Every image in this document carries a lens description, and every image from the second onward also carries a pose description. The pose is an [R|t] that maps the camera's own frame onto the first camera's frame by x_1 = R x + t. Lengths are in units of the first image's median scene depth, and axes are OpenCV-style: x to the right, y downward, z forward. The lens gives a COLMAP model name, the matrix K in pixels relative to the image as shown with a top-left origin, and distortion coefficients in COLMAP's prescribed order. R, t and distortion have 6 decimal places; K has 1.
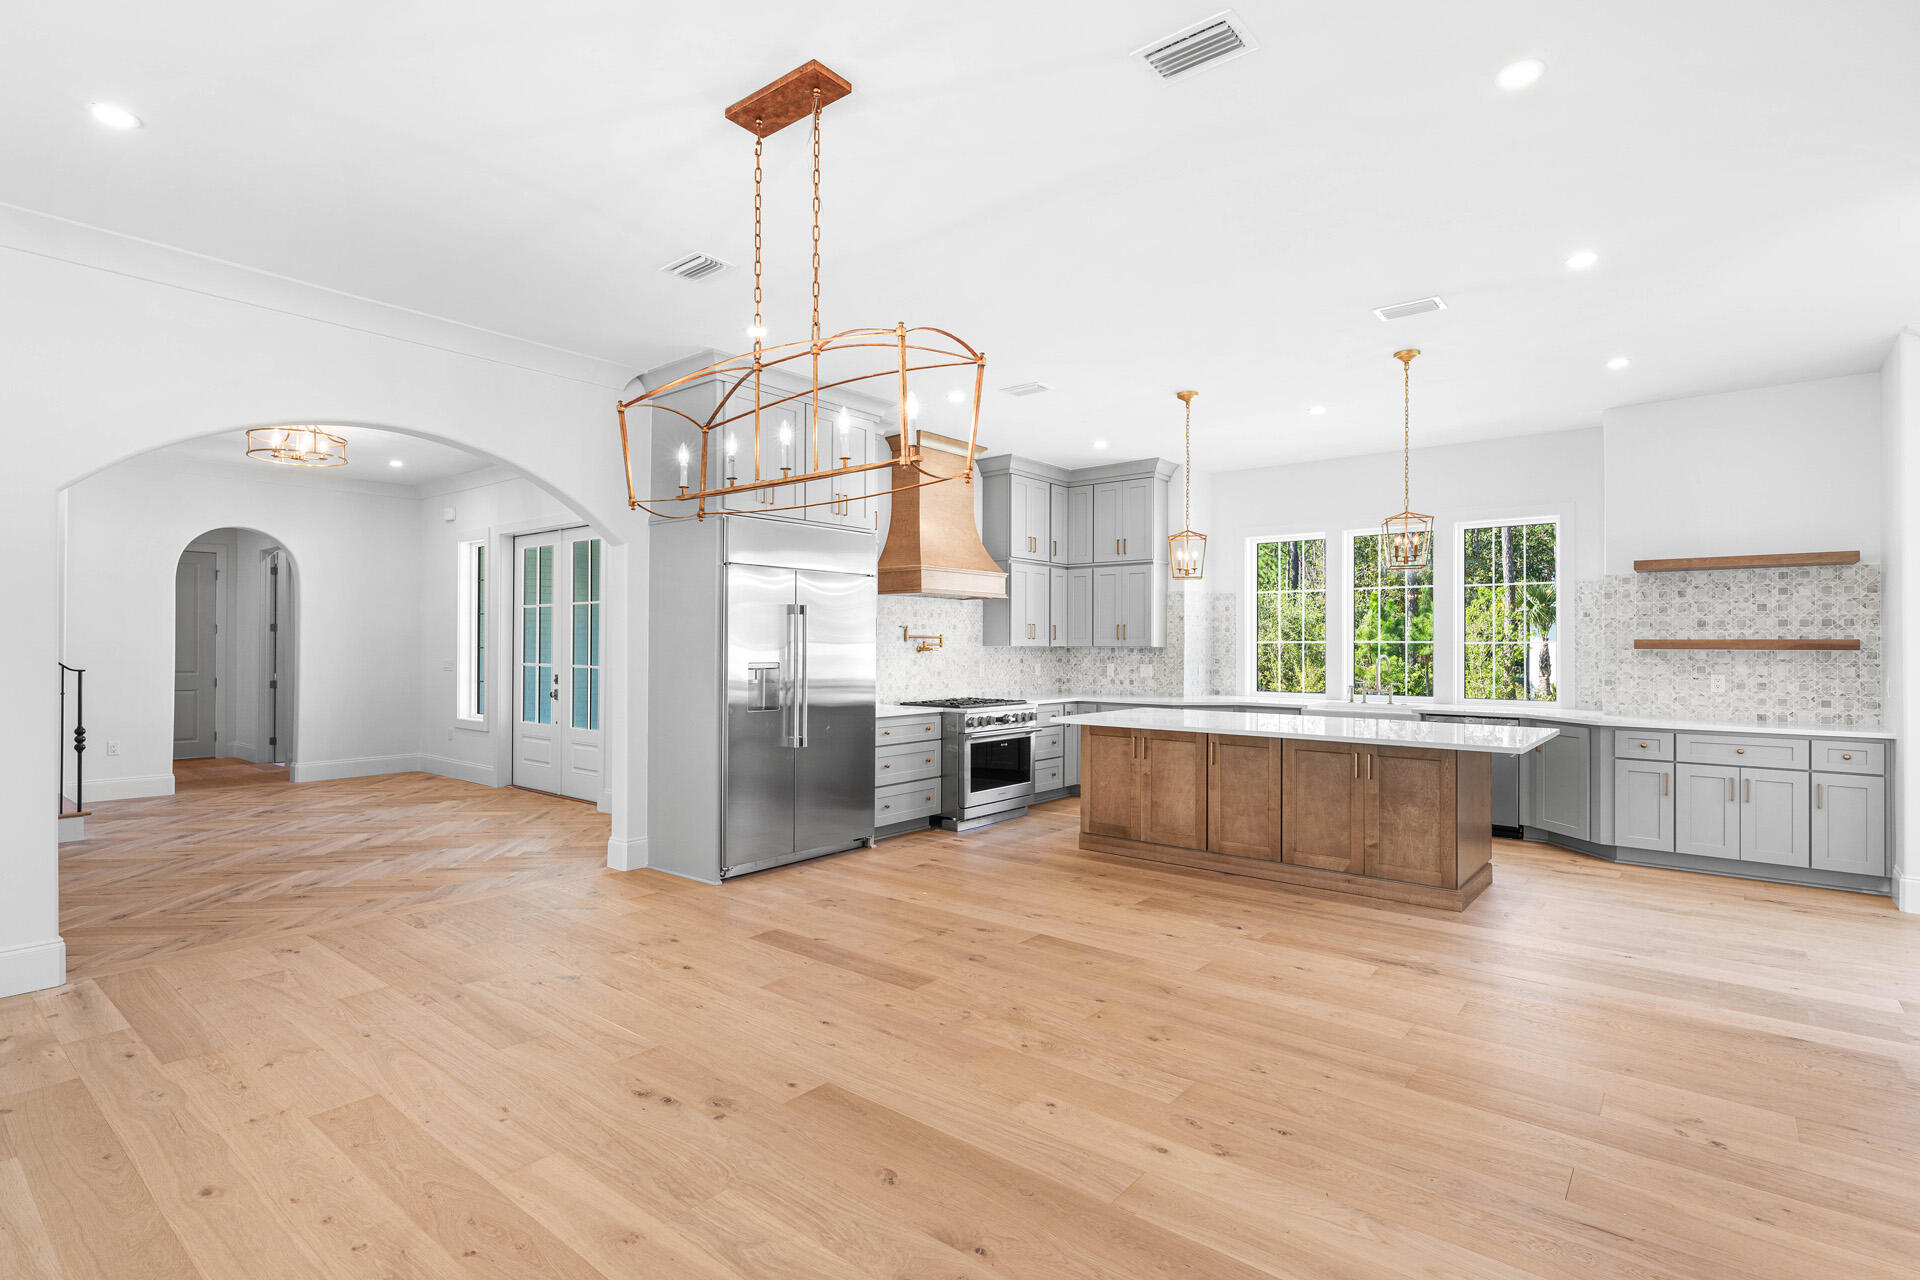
lens RADIAL K [[904.9, 0, 943.6], [0, 904.9, 645.7], [0, 0, 1]] dist [-0.000309, 0.000303]
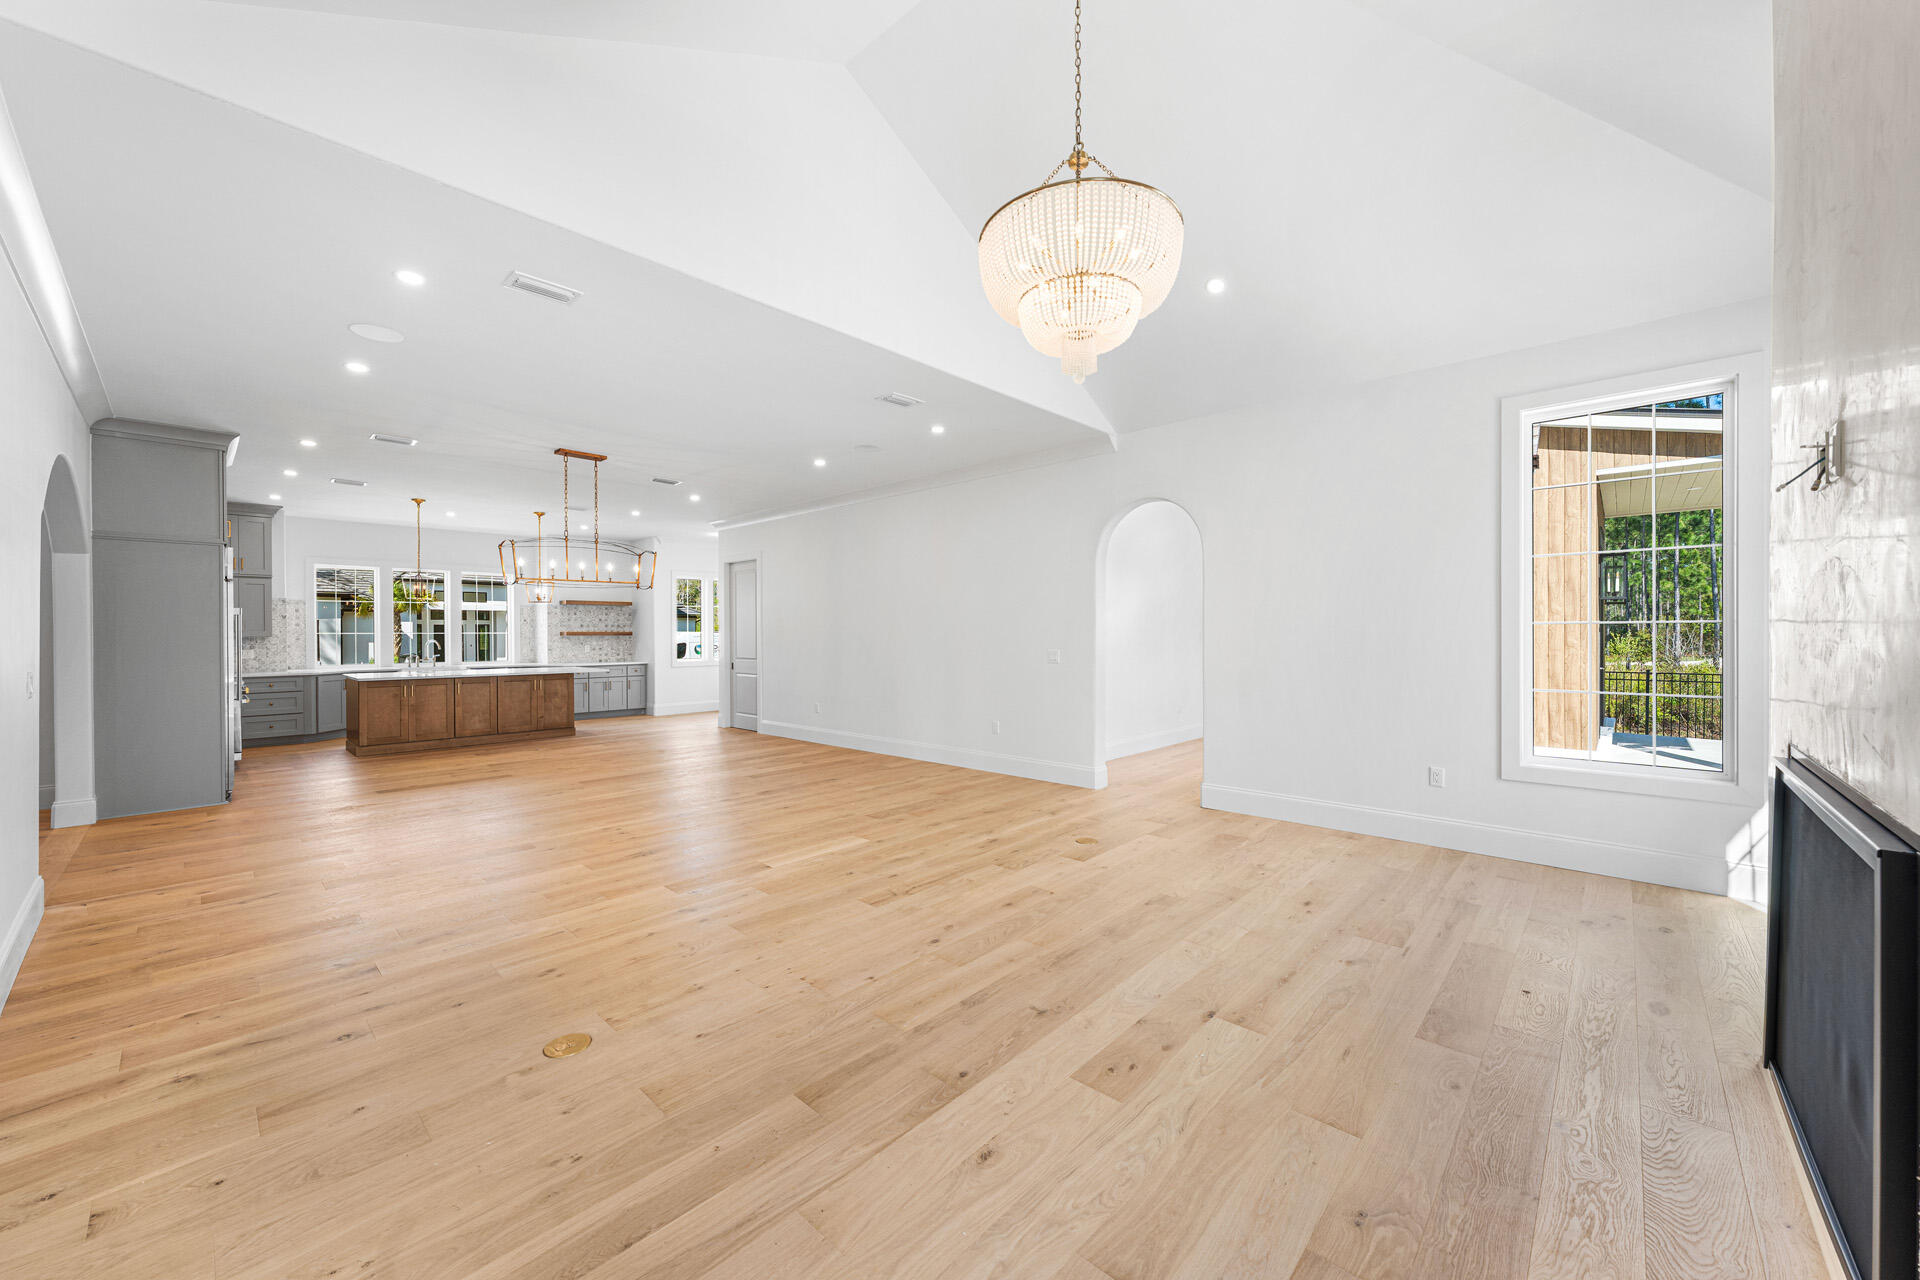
lens RADIAL K [[722.2, 0, 960.0], [0, 722.2, 640.0], [0, 0, 1]] dist [-0.000034, -0.000001]
pose [[0.058643, -0.013489, 0.998188, -1.290090], [0.002511, 0.999908, 0.013365, -0.009502], [-0.998276, 0.001722, 0.058671, -0.223185]]
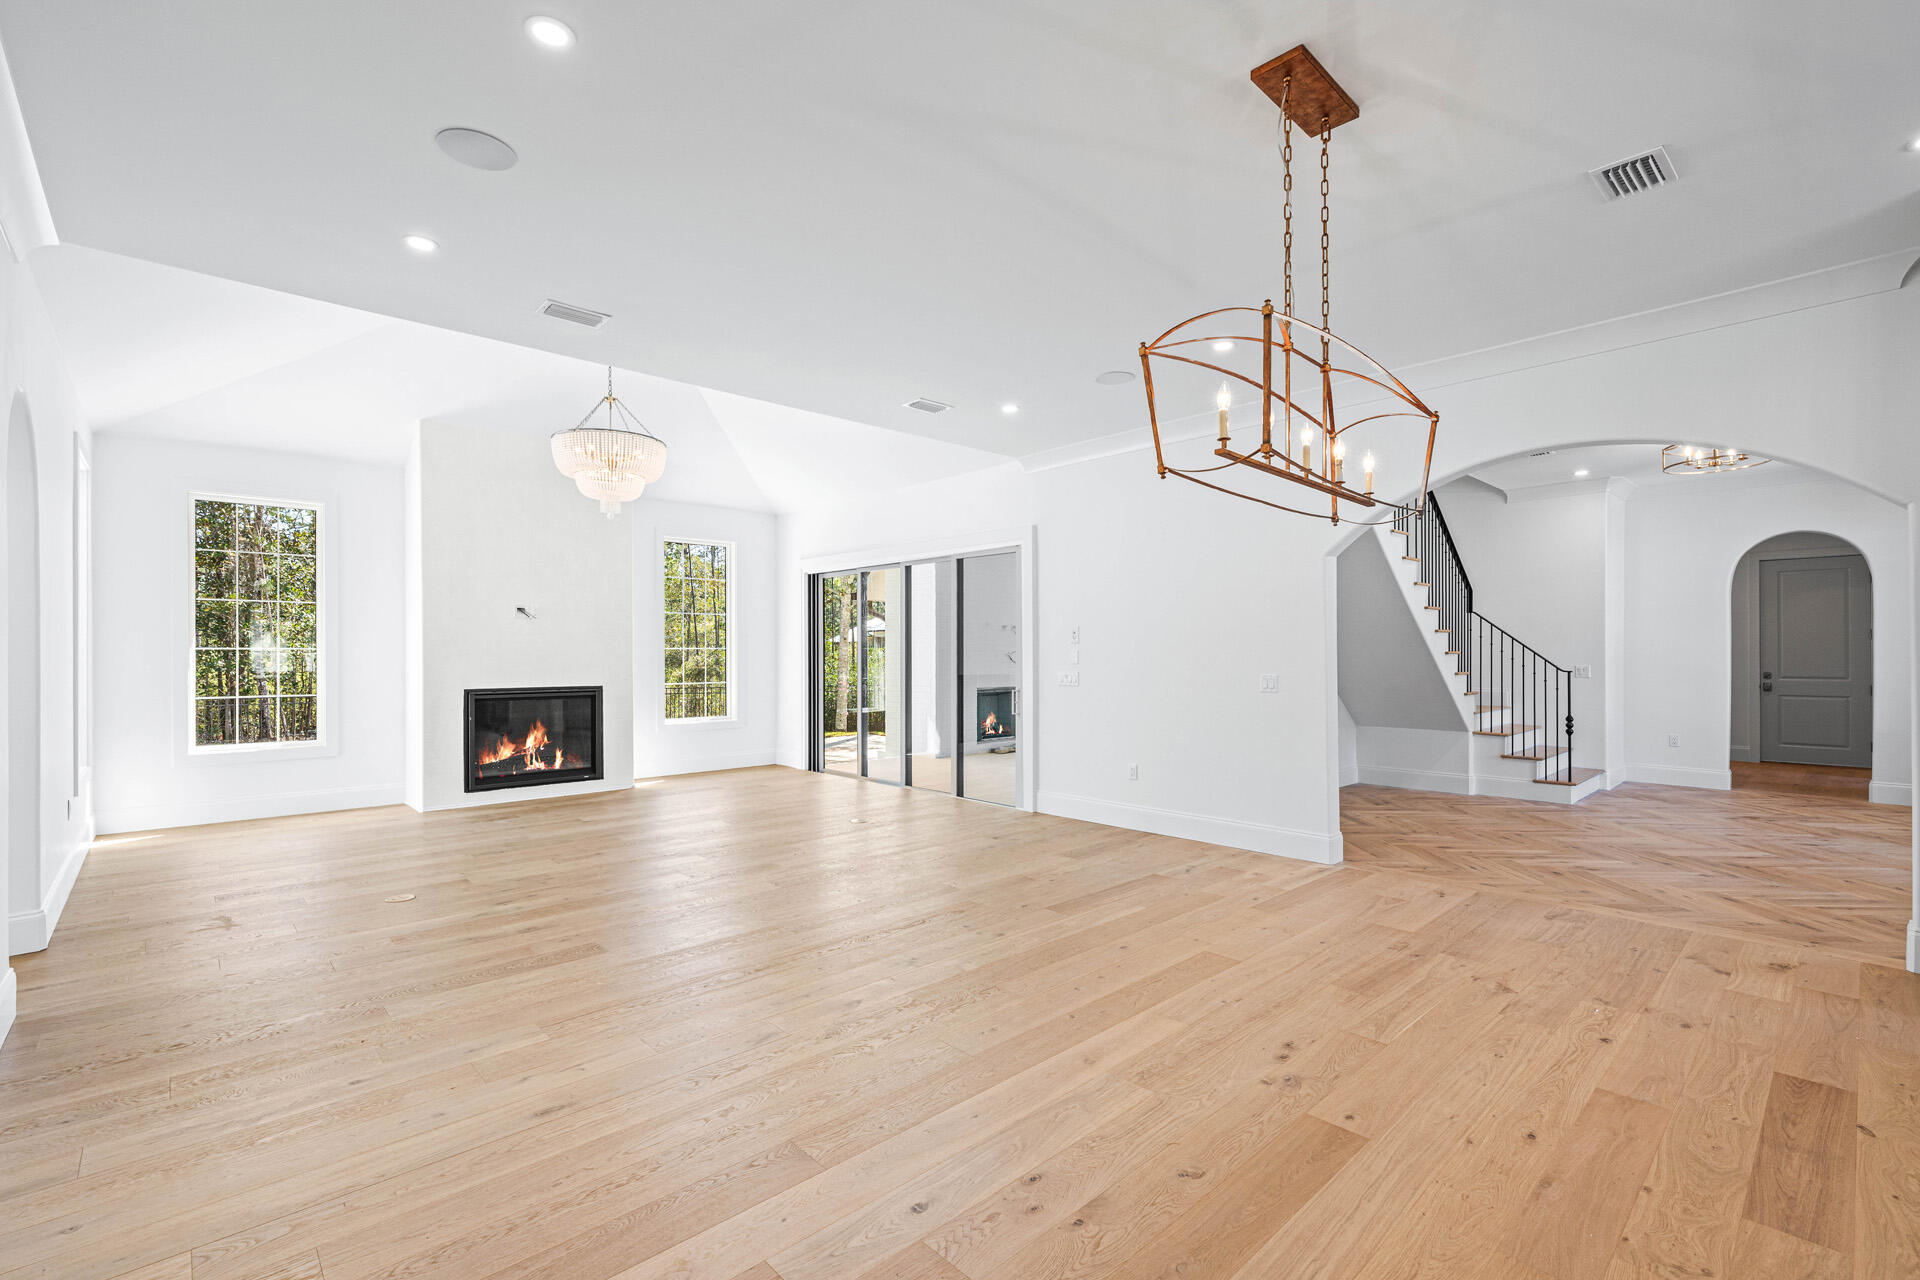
lens RADIAL K [[817.2, 0, 961.2], [0, 817.2, 648.1], [0, 0, 1]] dist [0.000635, 0.000204]
pose [[-0.109257, -0.010653, -0.993956, 0.340179], [0.004963, 0.999924, -0.011262, 0.004221], [0.994001, -0.006163, -0.109196, 0.329625]]
